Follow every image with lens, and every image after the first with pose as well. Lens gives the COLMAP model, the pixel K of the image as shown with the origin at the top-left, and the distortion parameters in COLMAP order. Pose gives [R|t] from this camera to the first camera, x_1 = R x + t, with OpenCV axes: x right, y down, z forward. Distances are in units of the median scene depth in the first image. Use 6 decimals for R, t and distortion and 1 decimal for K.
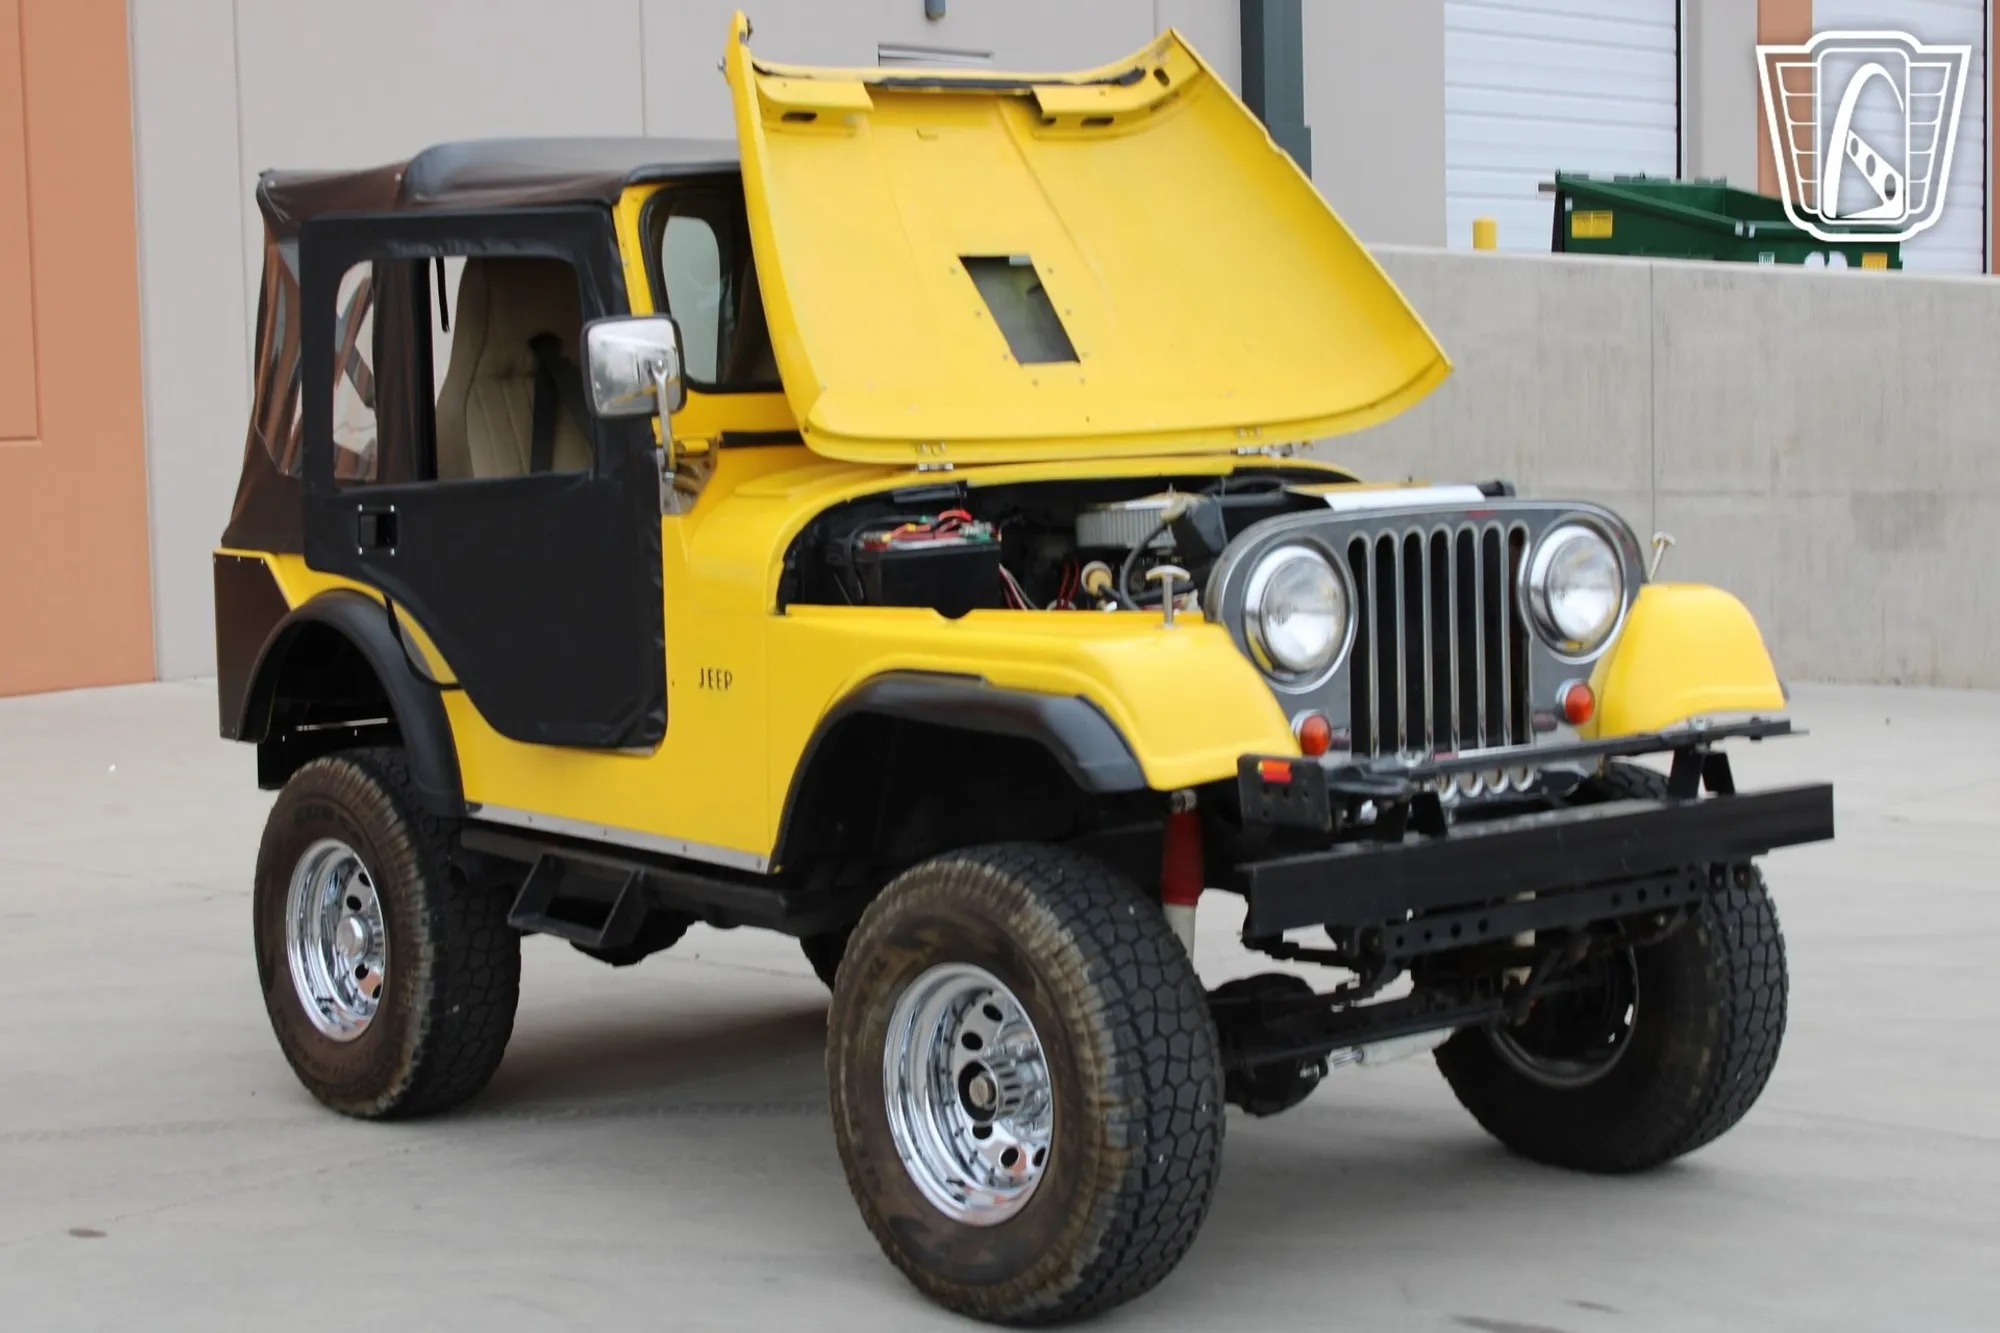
lens RADIAL K [[3441.7, 0, 941.7], [0, 3441.7, 677.0], [0, 0, 1]] dist [0.052631, 0.000000]
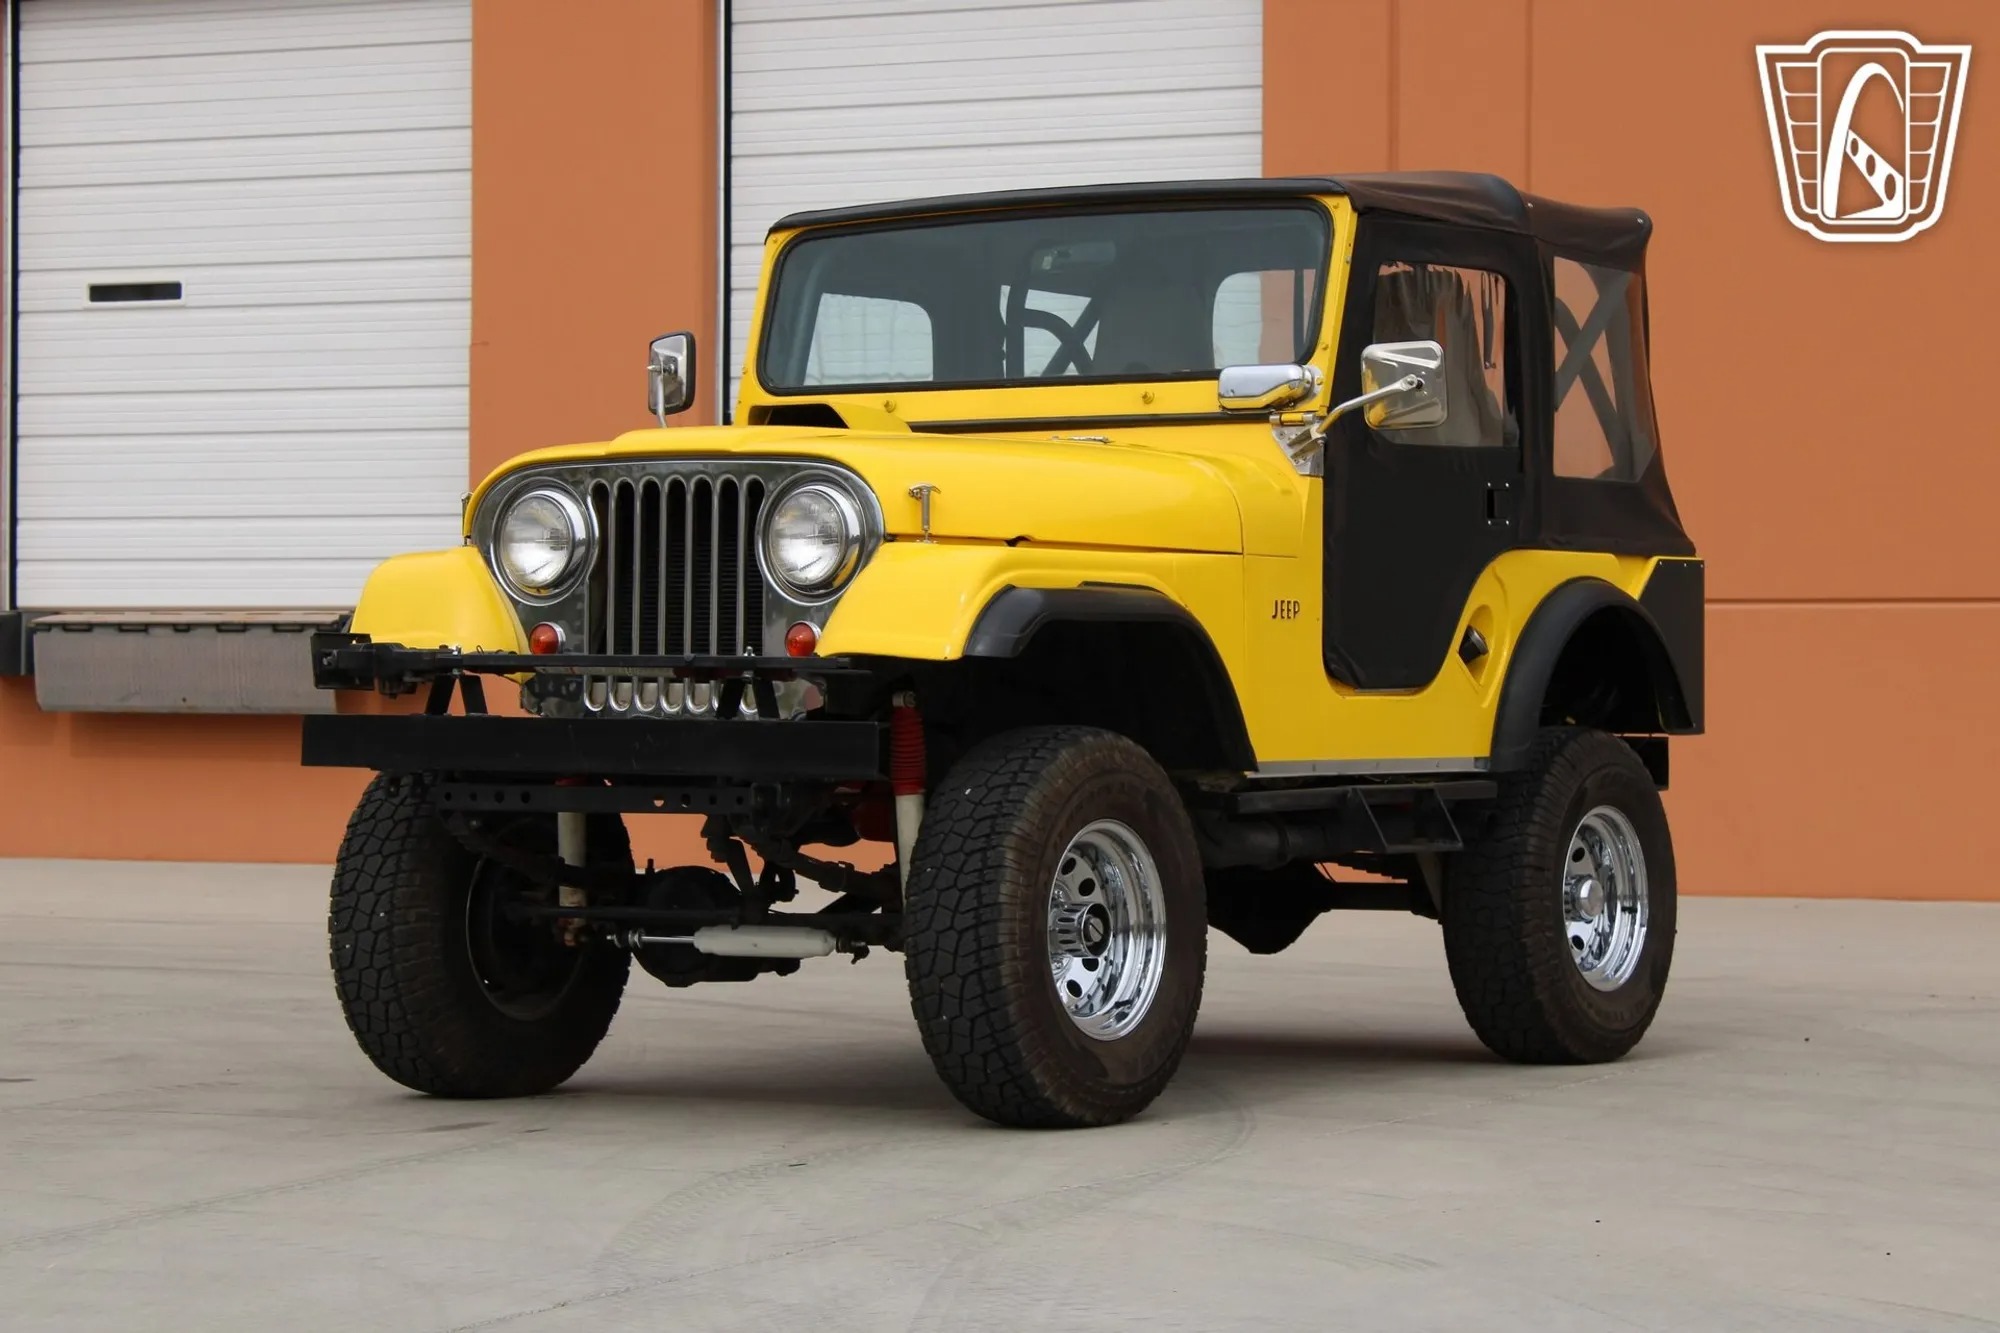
lens RADIAL K [[4812.9, 0, 1032.8], [0, 4812.9, 671.8], [0, 0, 1]] dist [0.061280, 0.000000]
pose [[0.305300, 0.017039, -0.952104, 1.758994], [-0.098557, 0.995036, -0.013795, 0.033177], [0.947142, 0.098048, 0.305464, 0.631273]]
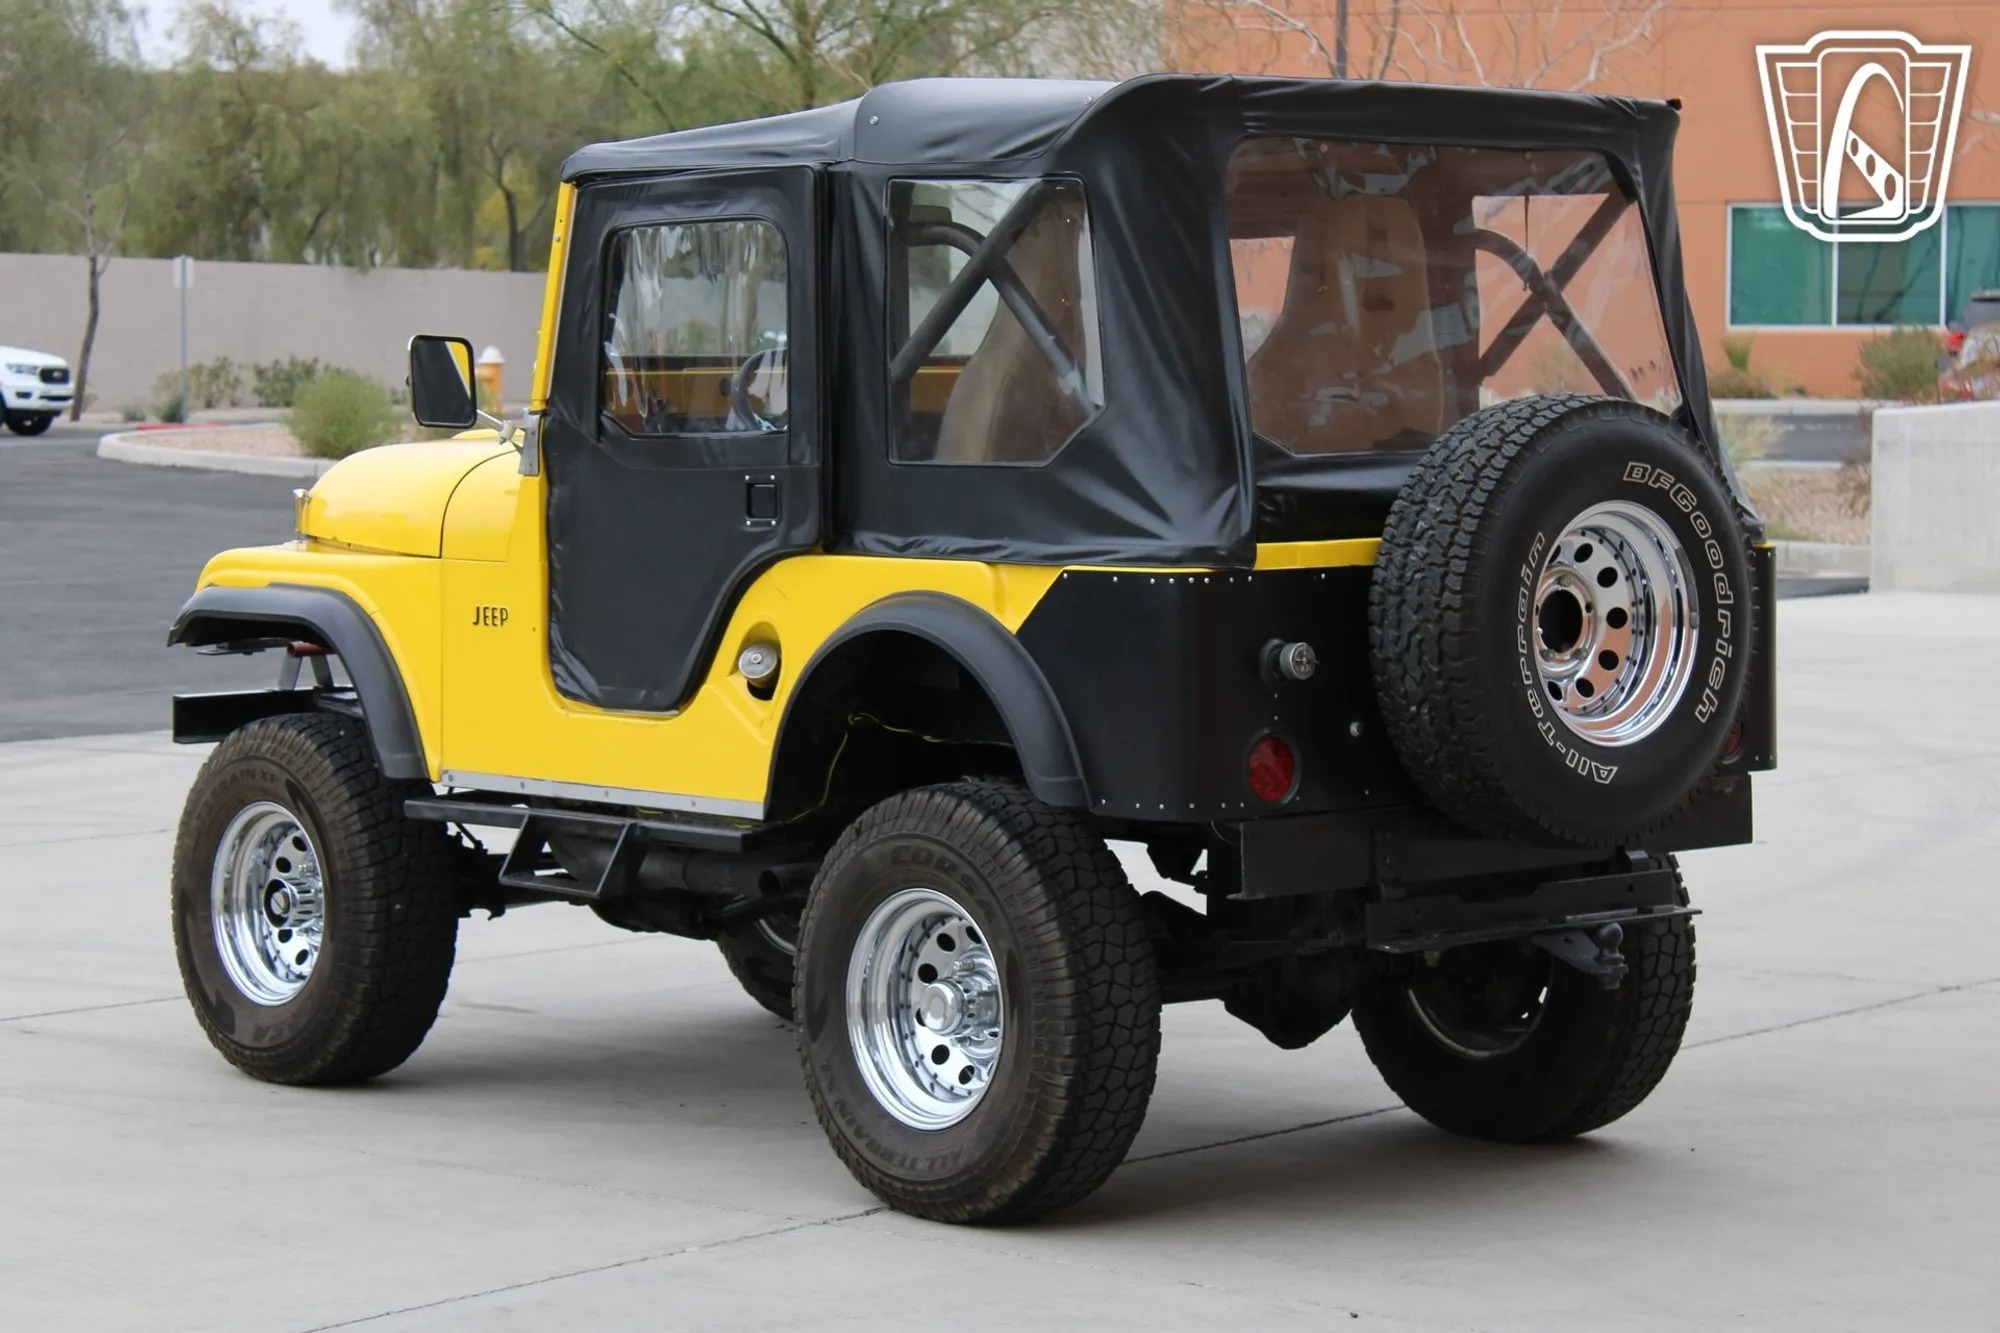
lens RADIAL K [[4812.9, 0, 1019.5], [0, 4812.9, 666.8], [0, 0, 1]] dist [0.061280, 0.000000]
pose [[-0.998522, 0.024784, -0.048376, 0.038748], [0.016879, 0.987382, 0.157454, -0.262737], [0.051668, 0.156405, -0.986341, 2.890954]]
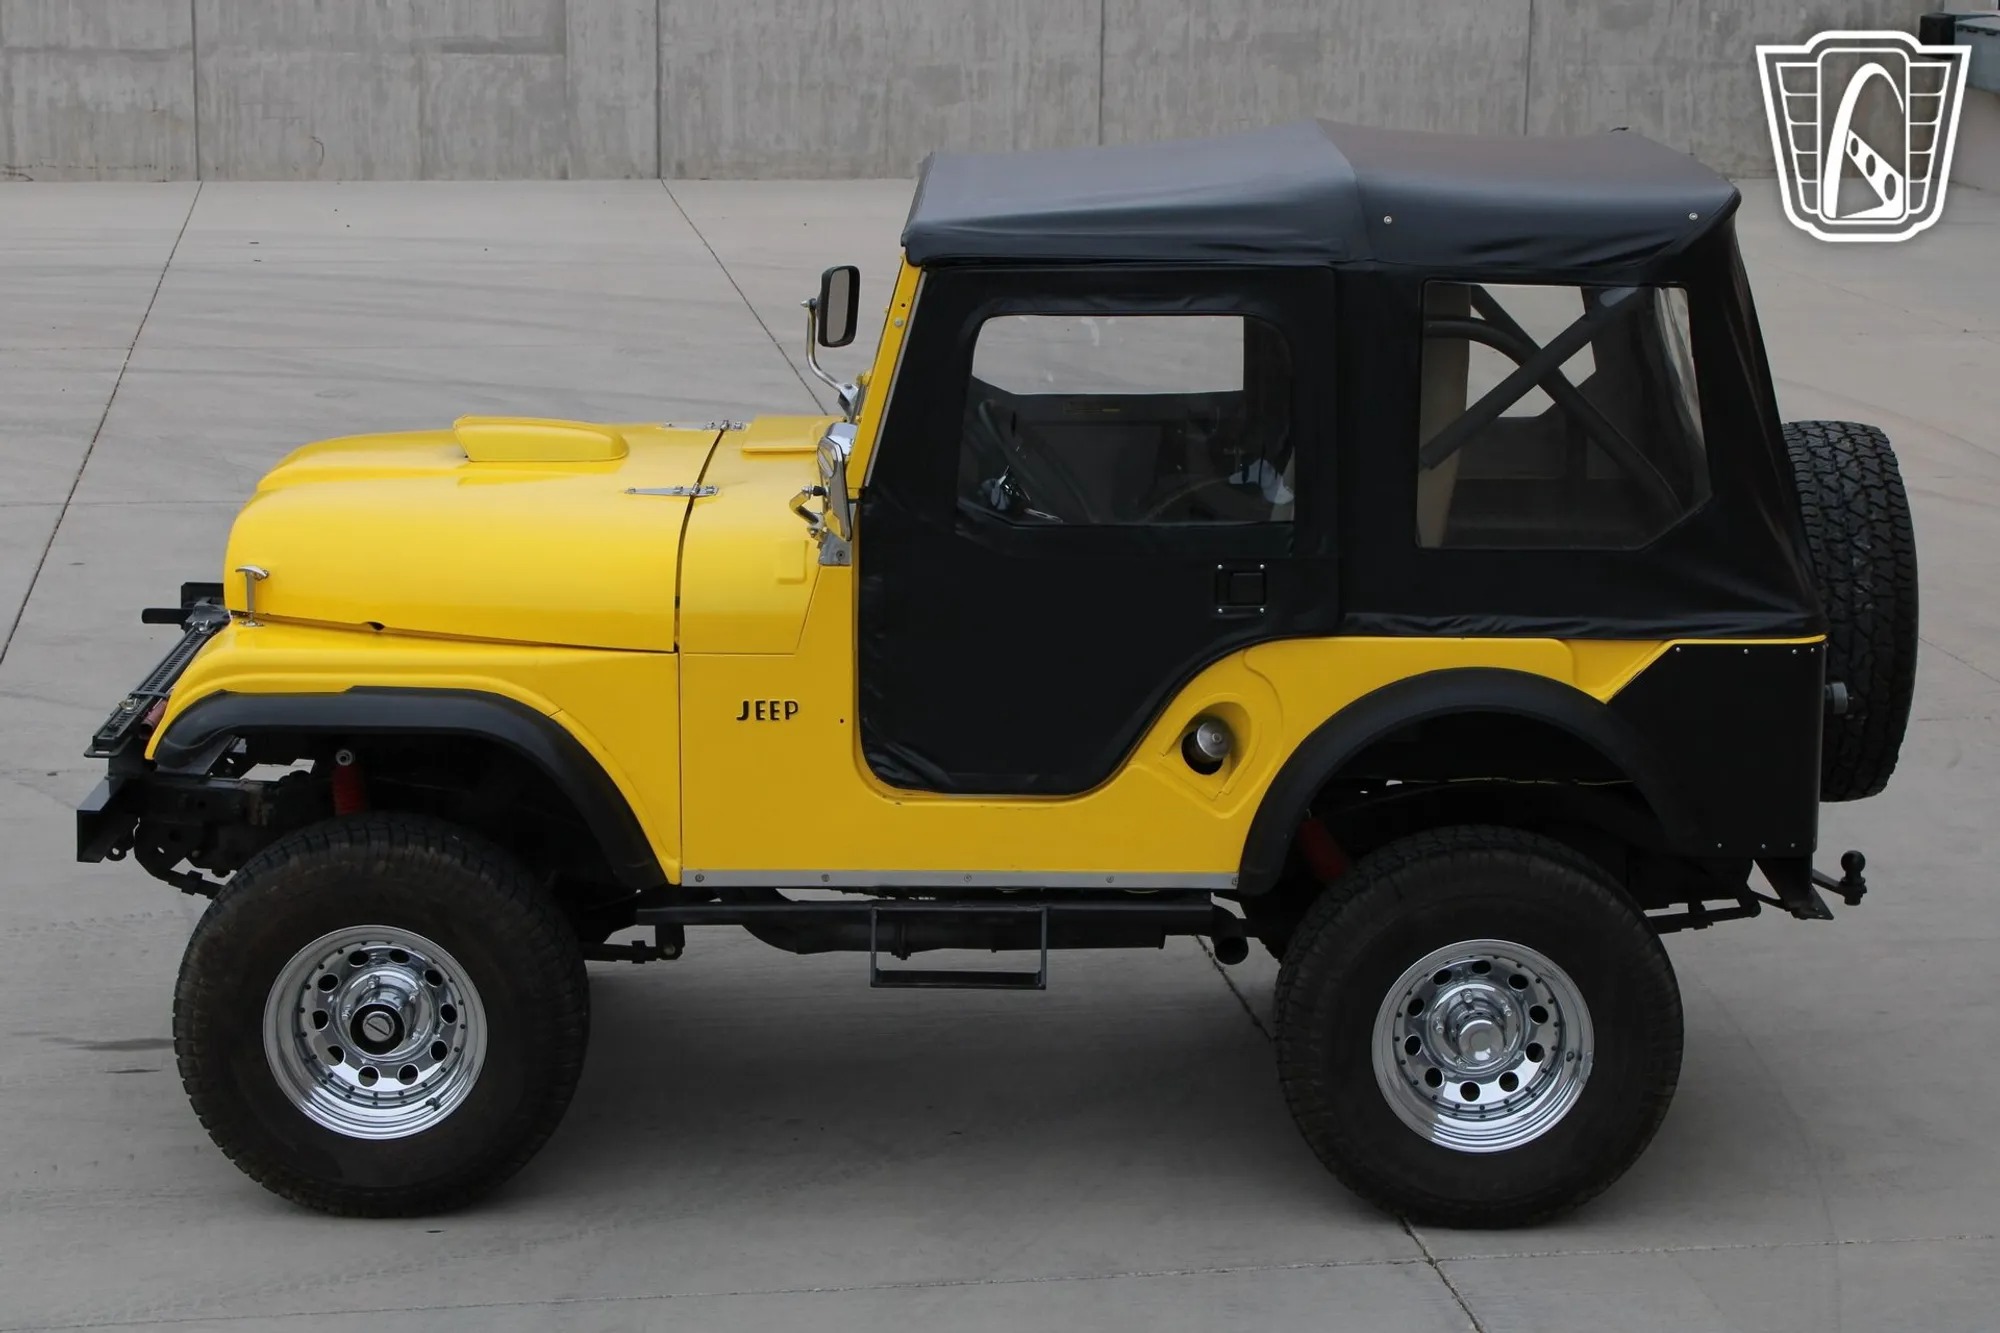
lens RADIAL K [[3814.7, 0, 1005.8], [0, 3814.7, 671.2], [0, 0, 1]] dist [0.017727, 0.000000]
pose [[-0.619582, 0.188904, -0.761862, 1.045670], [-0.071418, 0.953016, 0.294381, -0.409435], [0.781676, 0.236804, -0.576981, 2.025969]]
